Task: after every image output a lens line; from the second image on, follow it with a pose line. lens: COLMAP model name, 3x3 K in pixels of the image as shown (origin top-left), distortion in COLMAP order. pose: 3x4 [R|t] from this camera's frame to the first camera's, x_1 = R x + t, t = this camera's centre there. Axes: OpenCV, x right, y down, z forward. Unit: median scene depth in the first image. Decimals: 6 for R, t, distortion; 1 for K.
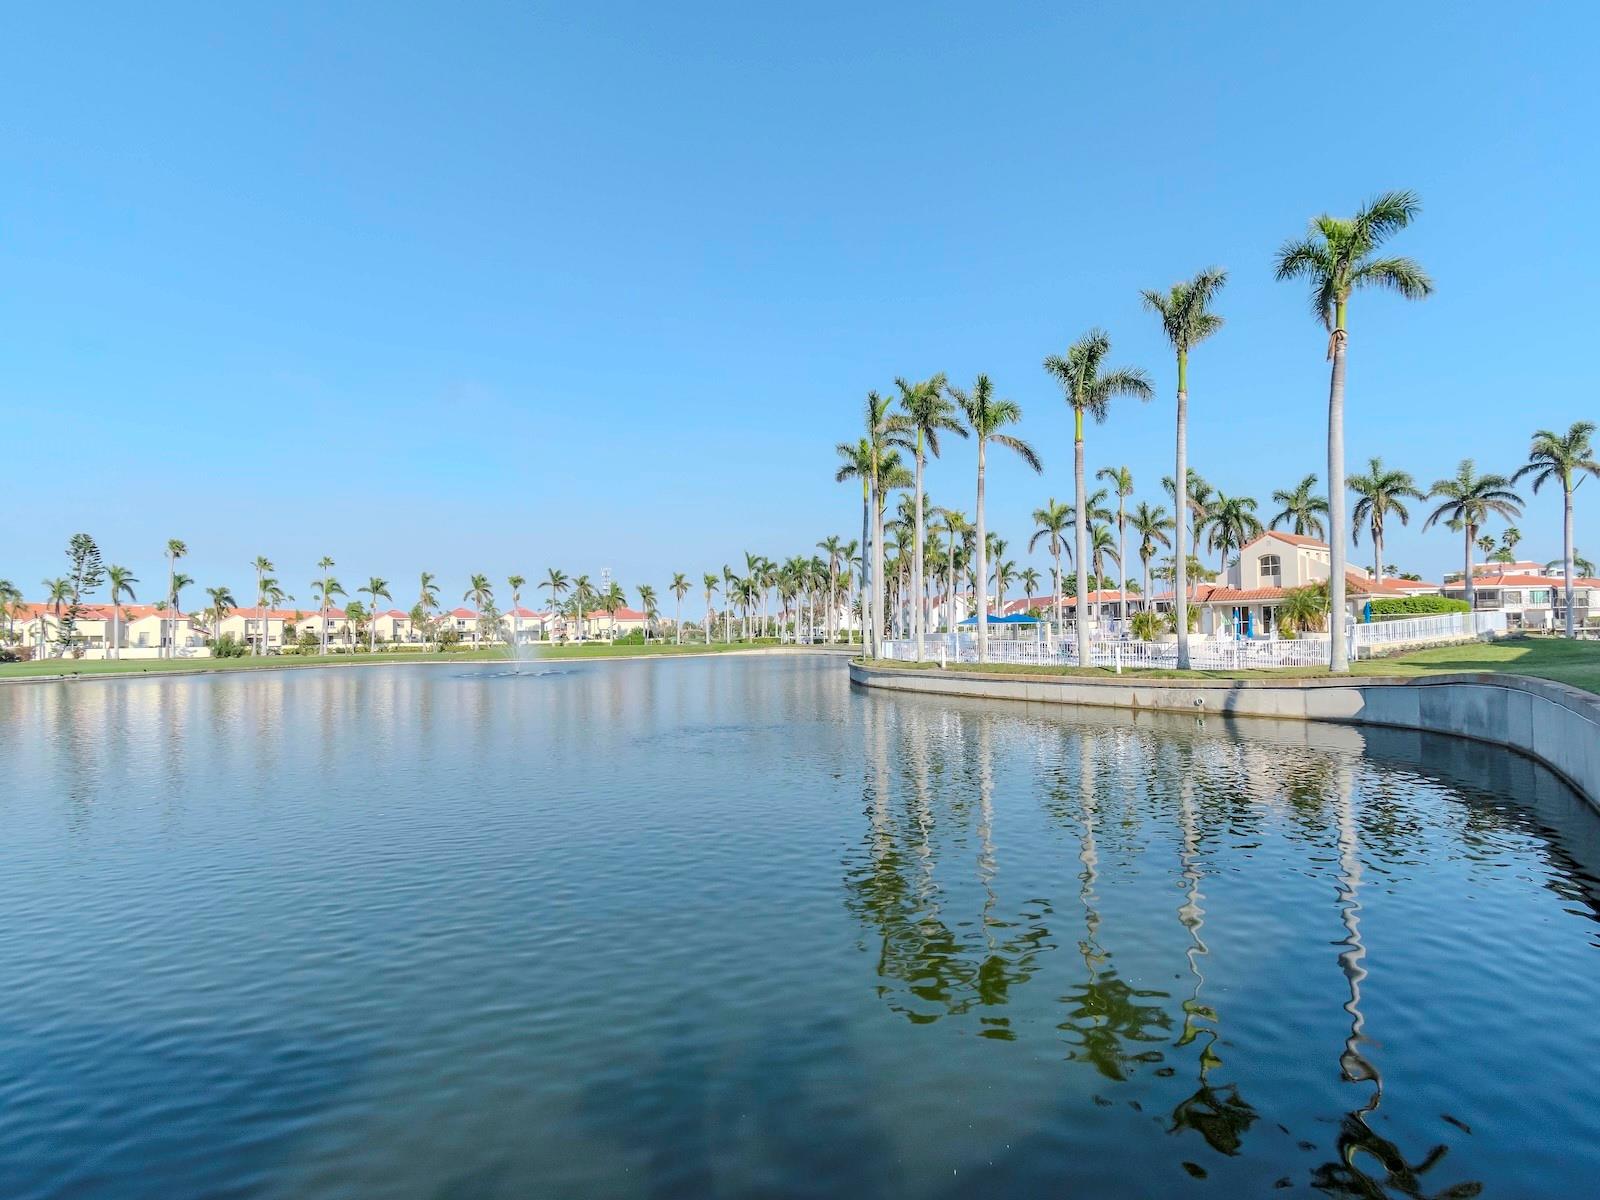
lens RADIAL K [[721.1, 0, 818.7], [0, 721.1, 603.2], [0, 0, 1]] dist [-0.001633, 0.000817]
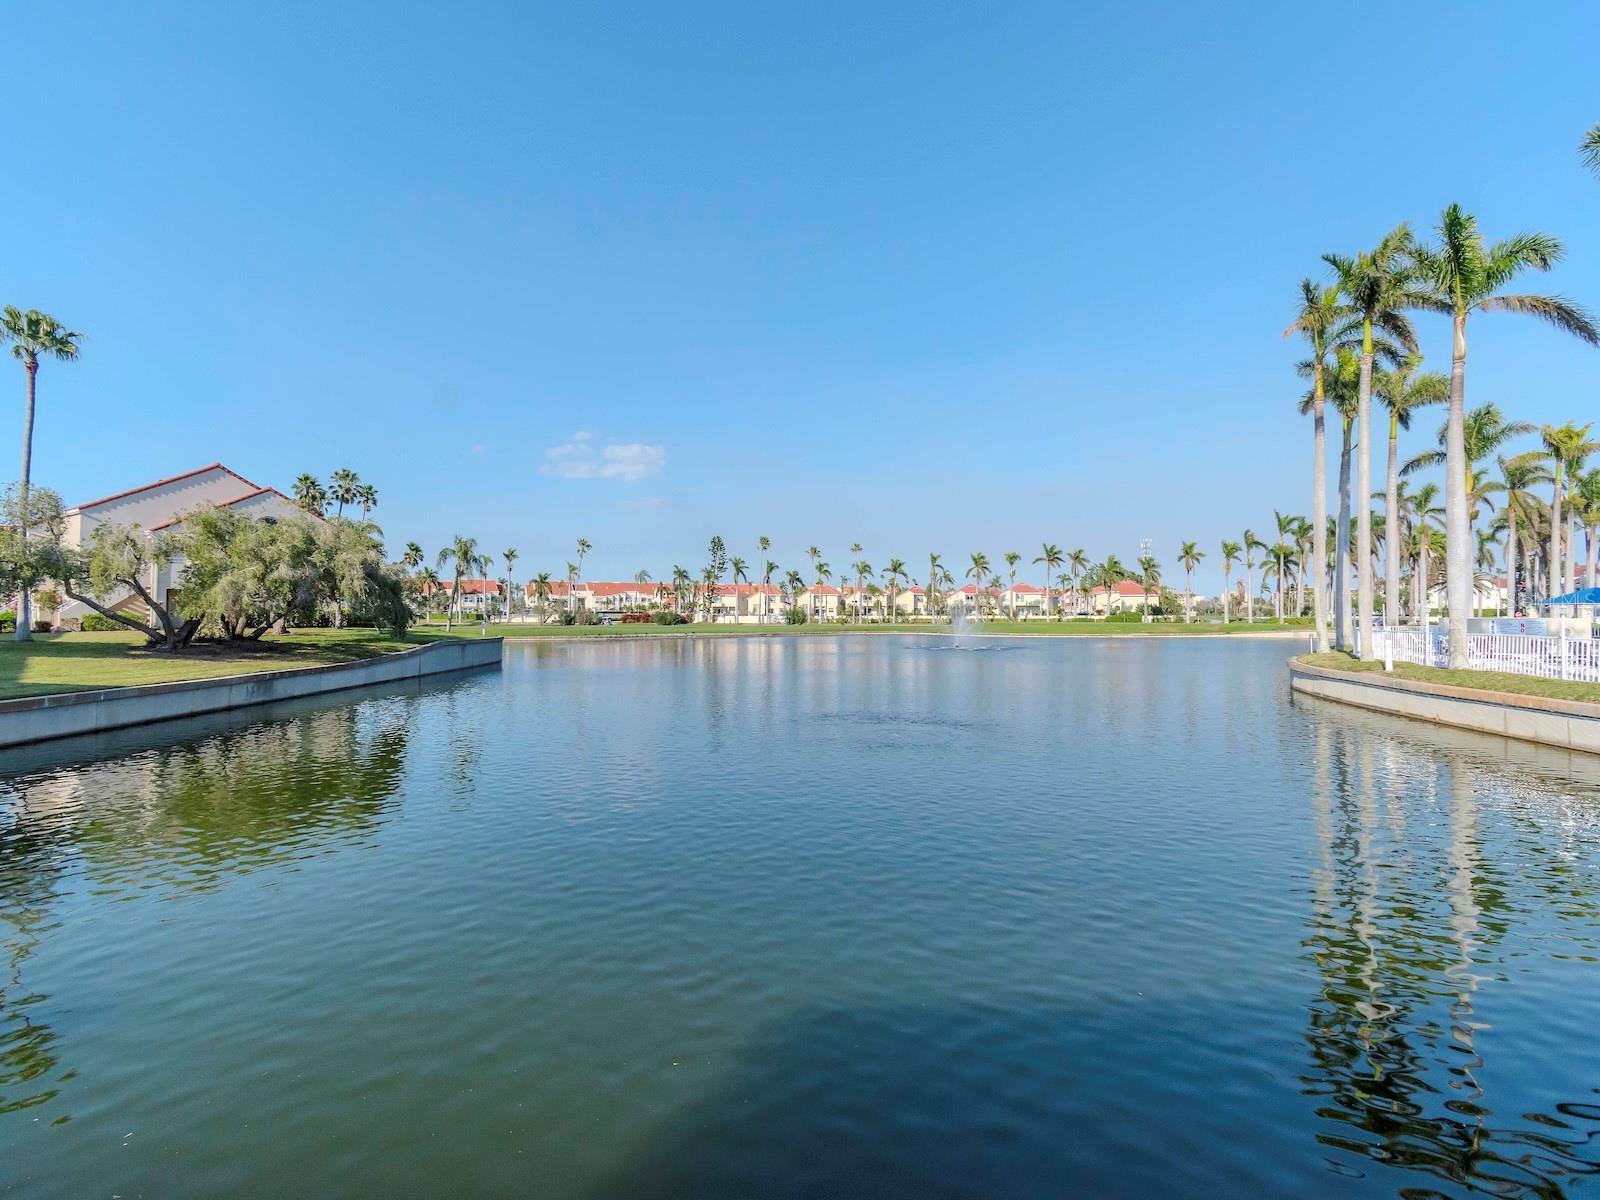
lens RADIAL K [[721.1, 0, 811.4], [0, 721.1, 600.4], [0, 0, 1]] dist [-0.001633, 0.000817]
pose [[0.725971, 0.006522, -0.687694, 0.089917], [0.017033, 0.999478, 0.027461, -0.003056], [0.687514, -0.031650, 0.725481, 0.059733]]
